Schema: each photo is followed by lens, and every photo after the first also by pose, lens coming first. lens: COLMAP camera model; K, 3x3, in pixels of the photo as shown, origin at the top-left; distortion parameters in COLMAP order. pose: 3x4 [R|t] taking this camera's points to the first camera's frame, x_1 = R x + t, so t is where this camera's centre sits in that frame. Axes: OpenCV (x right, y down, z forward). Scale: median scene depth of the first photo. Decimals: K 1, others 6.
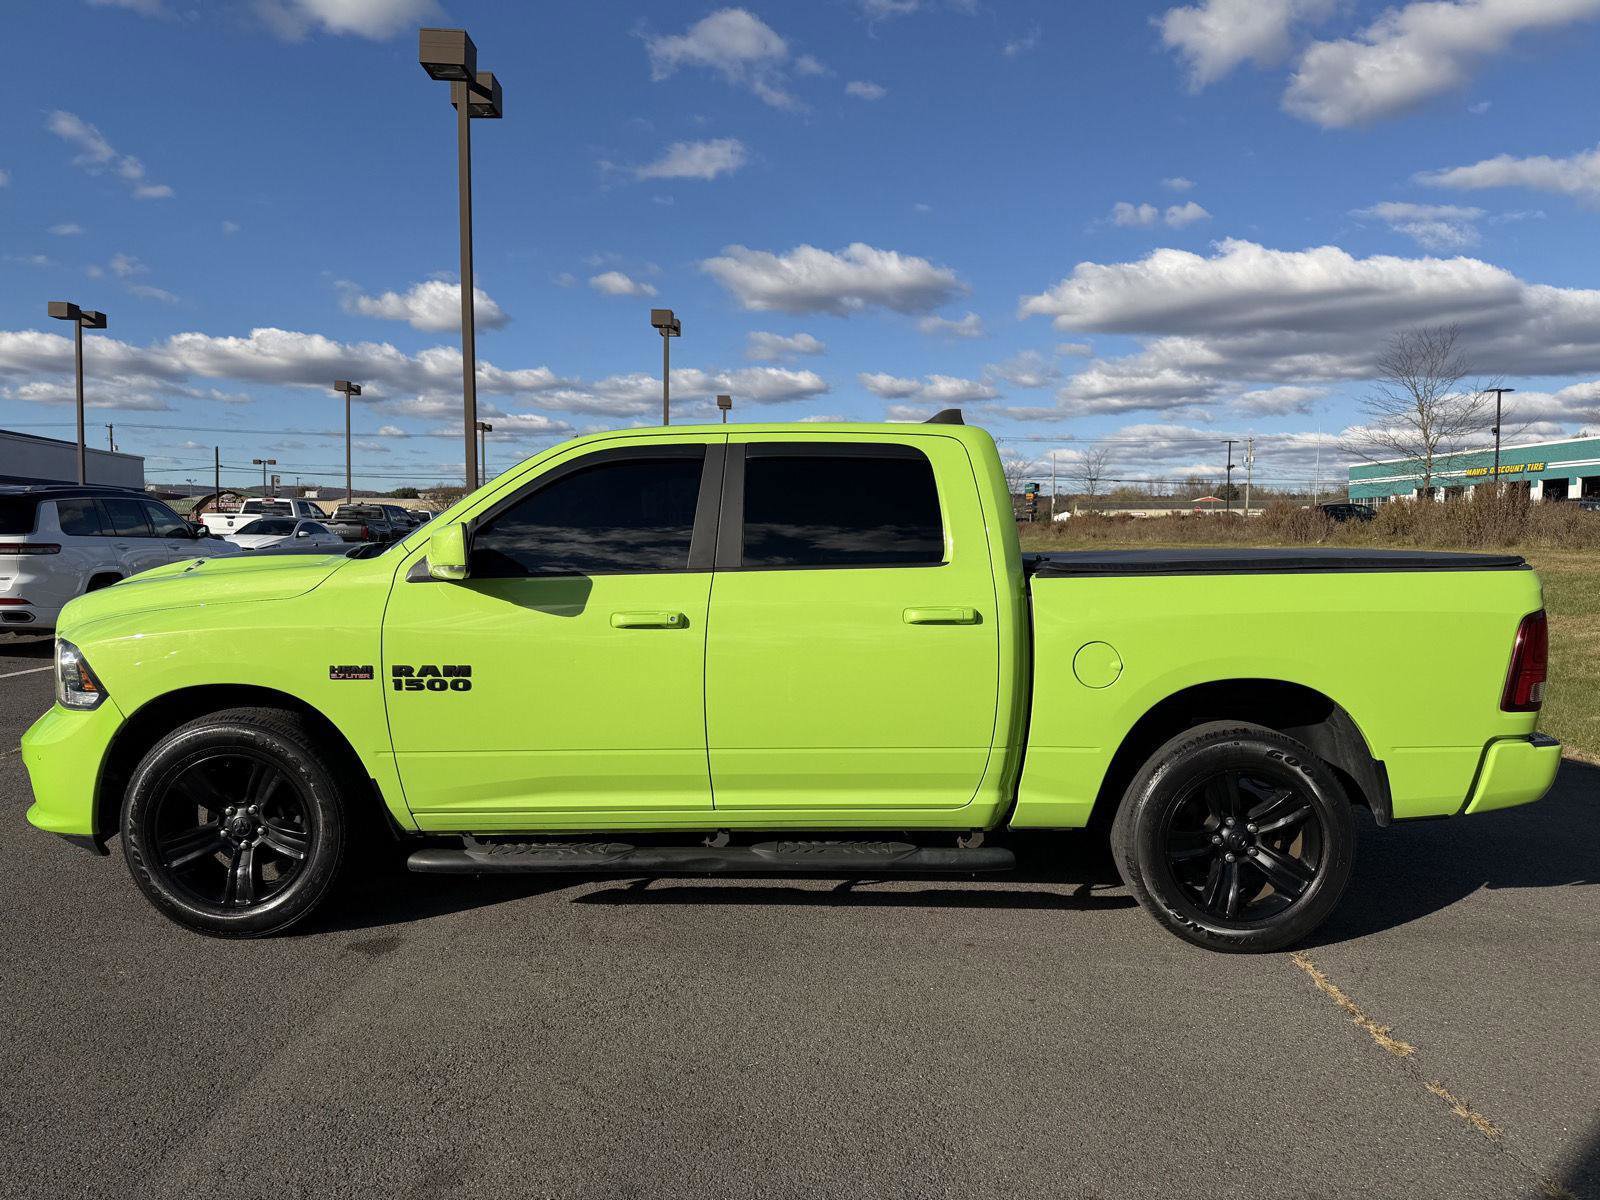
lens RADIAL K [[1134.8, 0, 807.6], [0, 1134.8, 606.5], [0, 0, 1]] dist [0.024060, -0.027809]
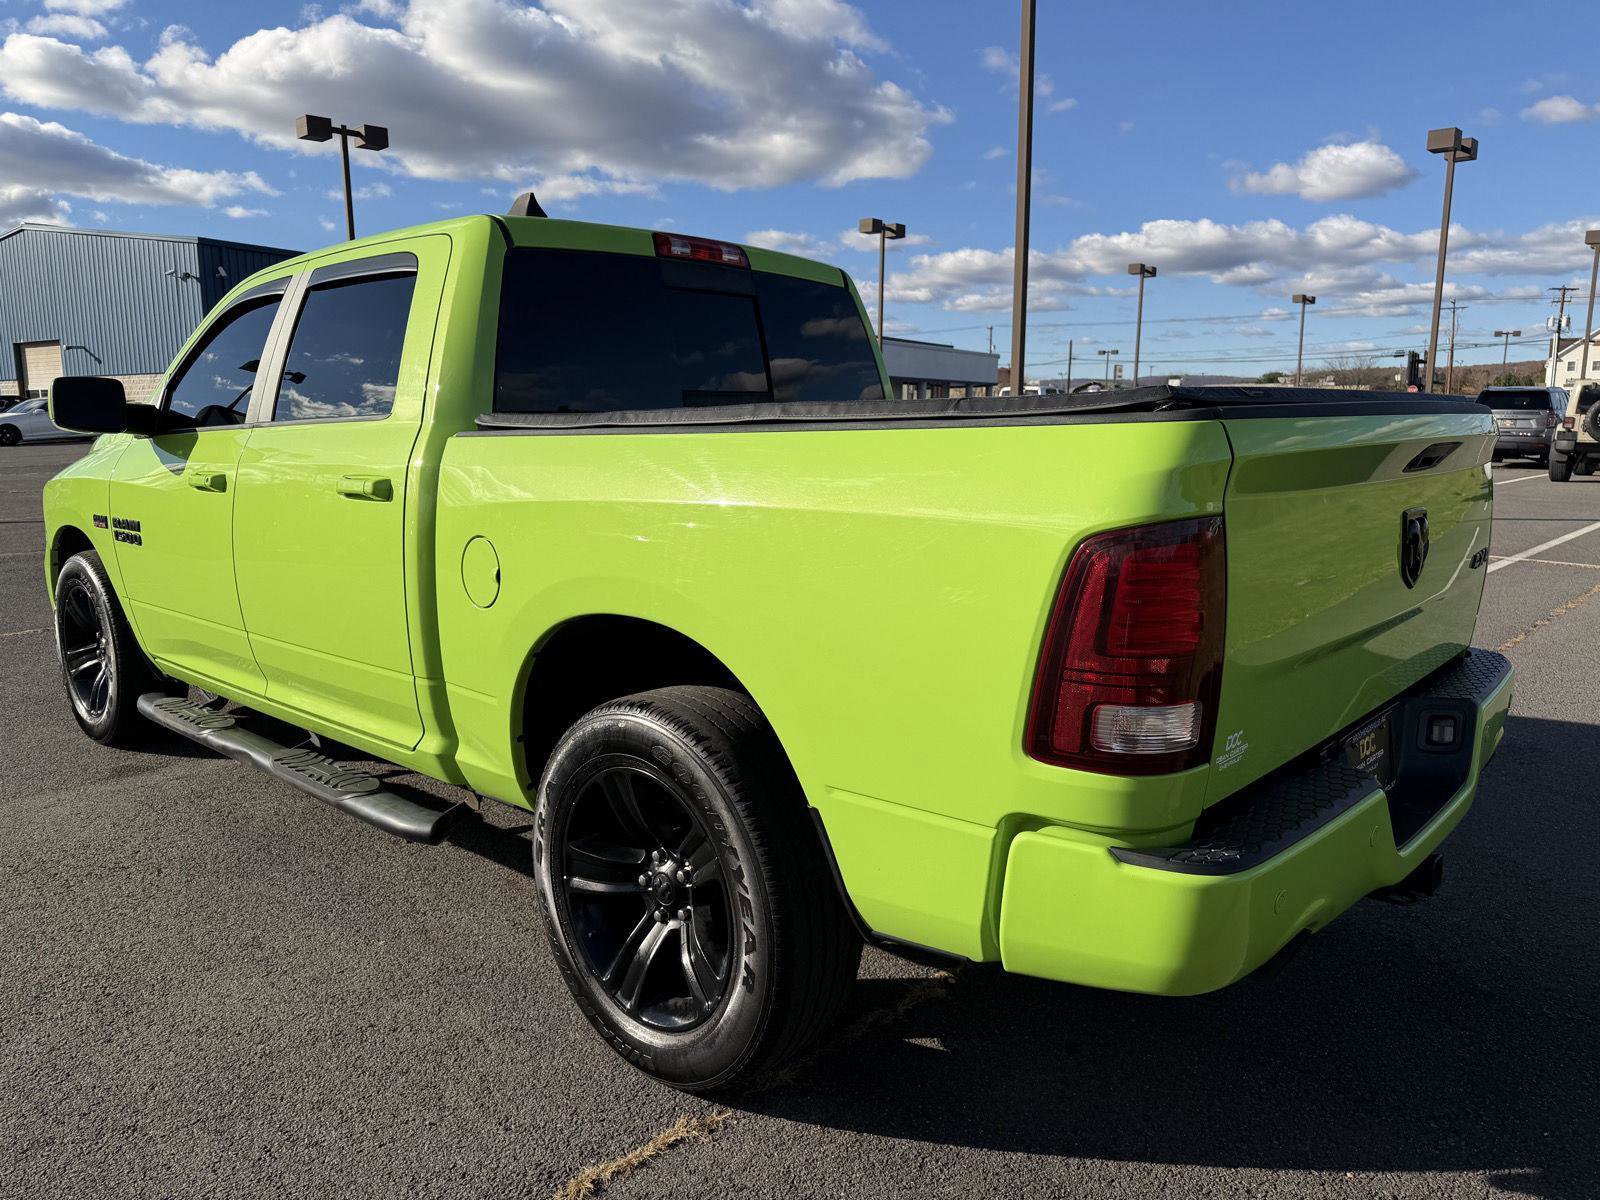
lens RADIAL K [[1134.8, 0, 803.0], [0, 1134.8, 594.4], [0, 0, 1]] dist [0.024060, -0.027809]
pose [[0.732865, 0.093345, -0.673941, 0.800504], [-0.034704, 0.994383, 0.099989, -0.004904], [0.679489, -0.049890, 0.731988, 0.627942]]
